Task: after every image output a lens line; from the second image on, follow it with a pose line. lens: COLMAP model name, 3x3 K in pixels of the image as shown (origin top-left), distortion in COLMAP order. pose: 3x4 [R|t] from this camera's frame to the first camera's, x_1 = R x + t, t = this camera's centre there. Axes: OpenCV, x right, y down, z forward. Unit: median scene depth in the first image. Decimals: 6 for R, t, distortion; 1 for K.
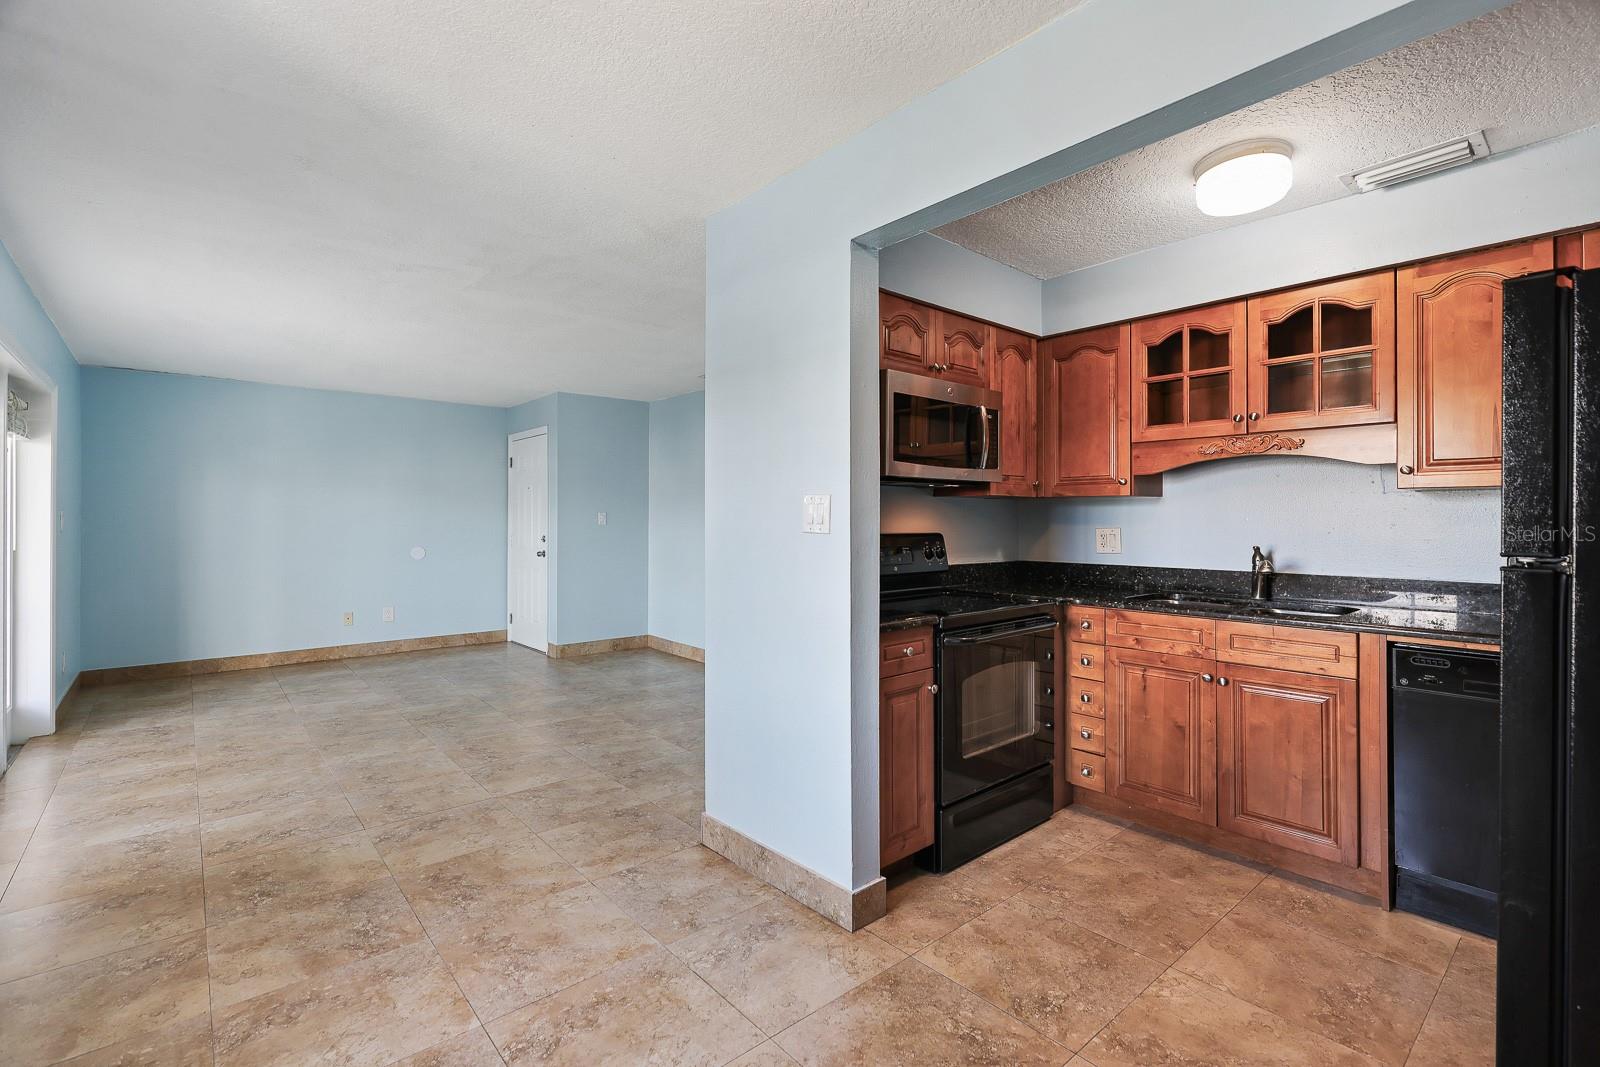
lens RADIAL K [[727.9, 0, 808.7], [0, 727.9, 519.4], [0, 0, 1]] dist [-0.001345, 0.000303]
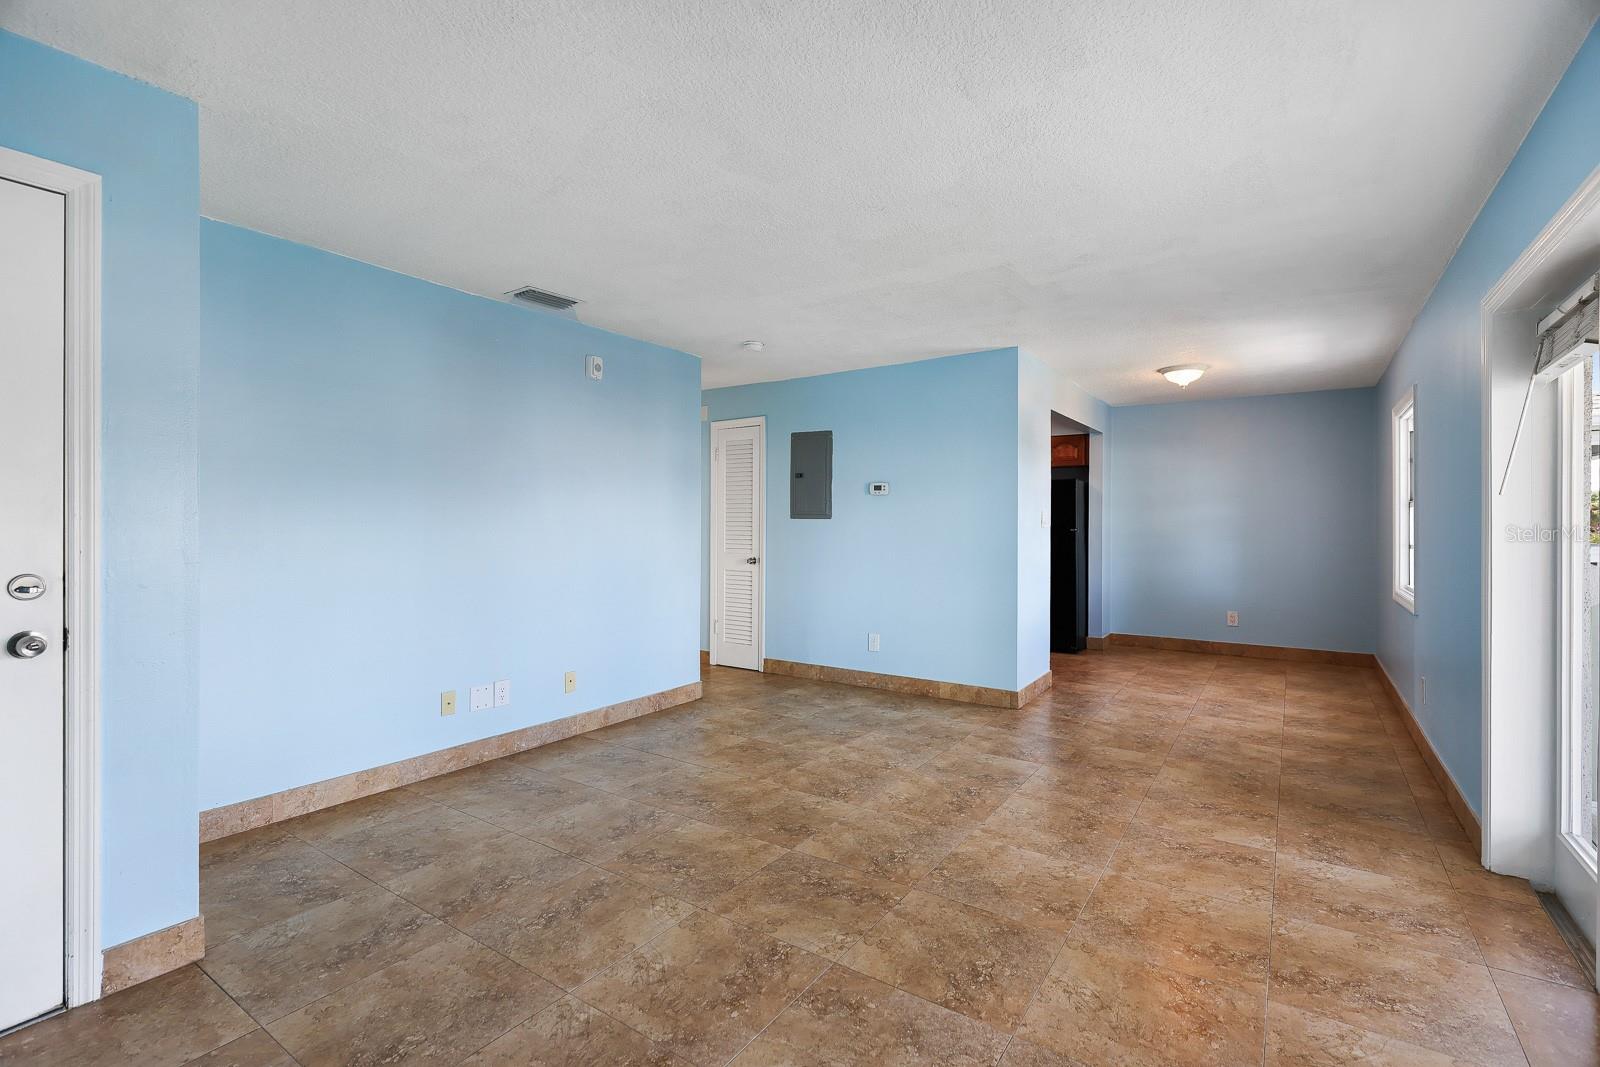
lens RADIAL K [[727.9, 0, 806.7], [0, 727.9, 525.7], [0, 0, 1]] dist [-0.001345, 0.000303]
pose [[-0.264659, -0.004633, 0.964331, -0.769094], [-0.003408, 0.999987, 0.003869, 0.003121], [-0.964336, -0.002262, -0.264671, 0.892577]]
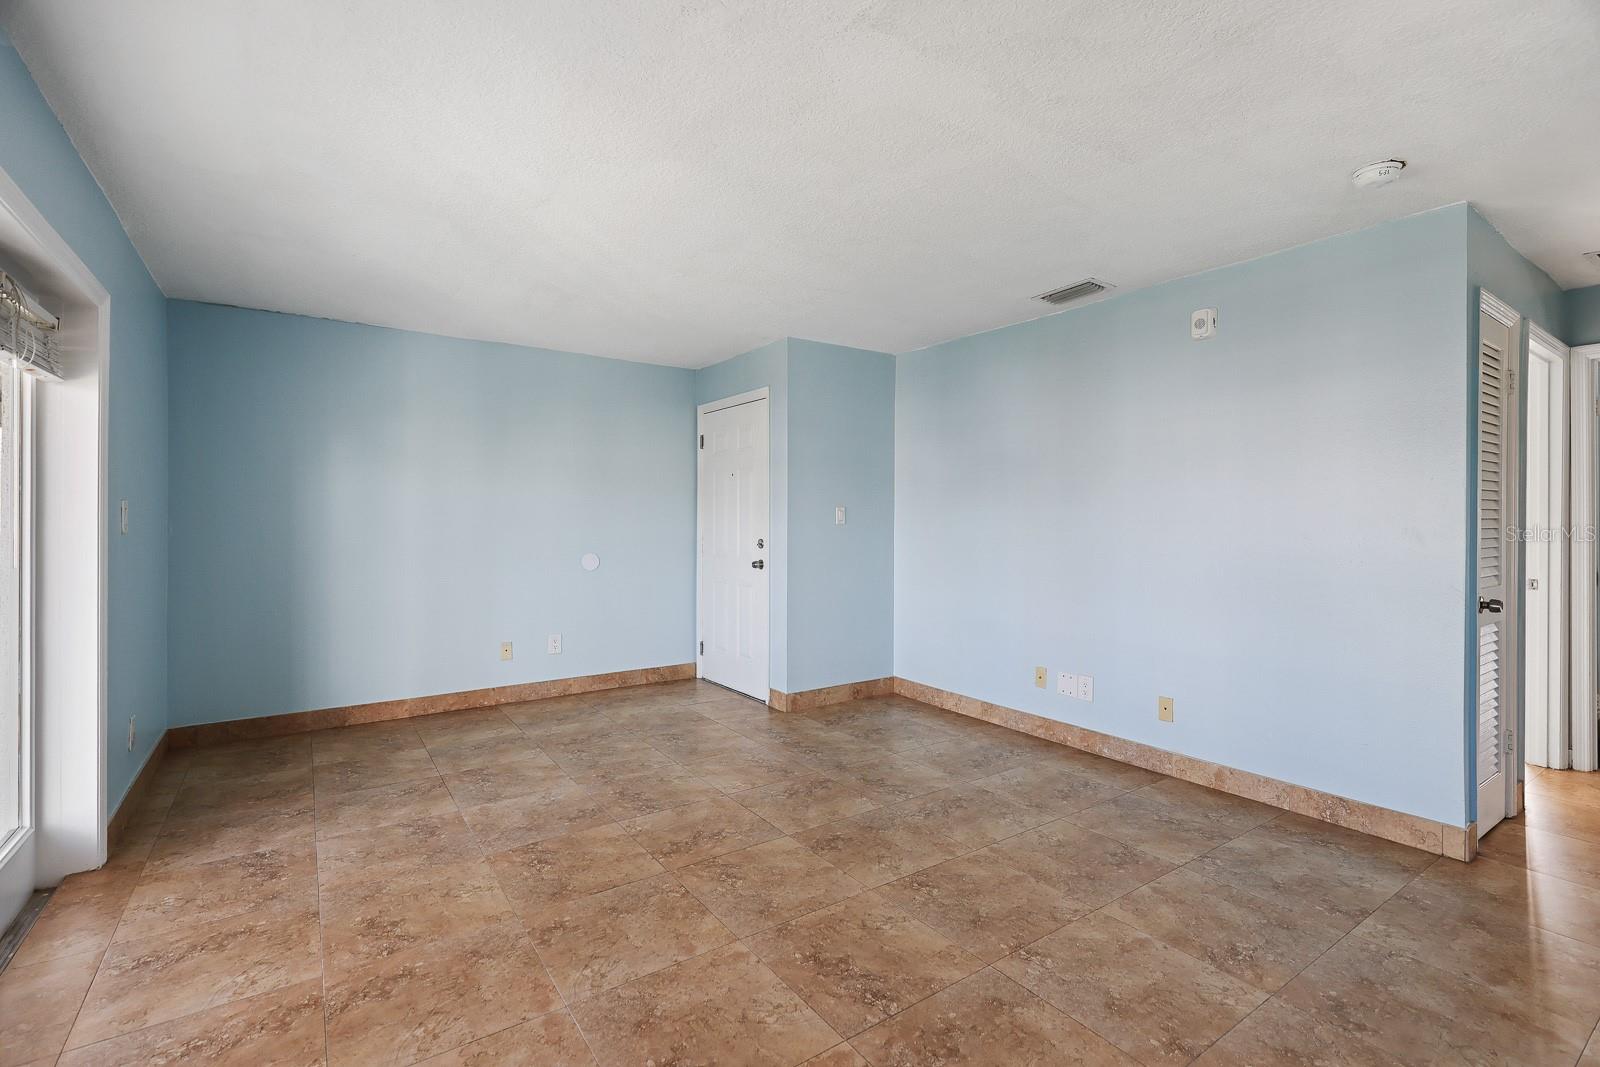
lens RADIAL K [[727.9, 0, 806.7], [0, 727.9, 518.2], [0, 0, 1]] dist [-0.001345, 0.000303]
pose [[0.994732, 0.000500, -0.102505, -0.272646], [-0.000583, 1.000000, -0.000781, 0.002293], [0.102505, 0.000836, 0.994732, 0.317126]]
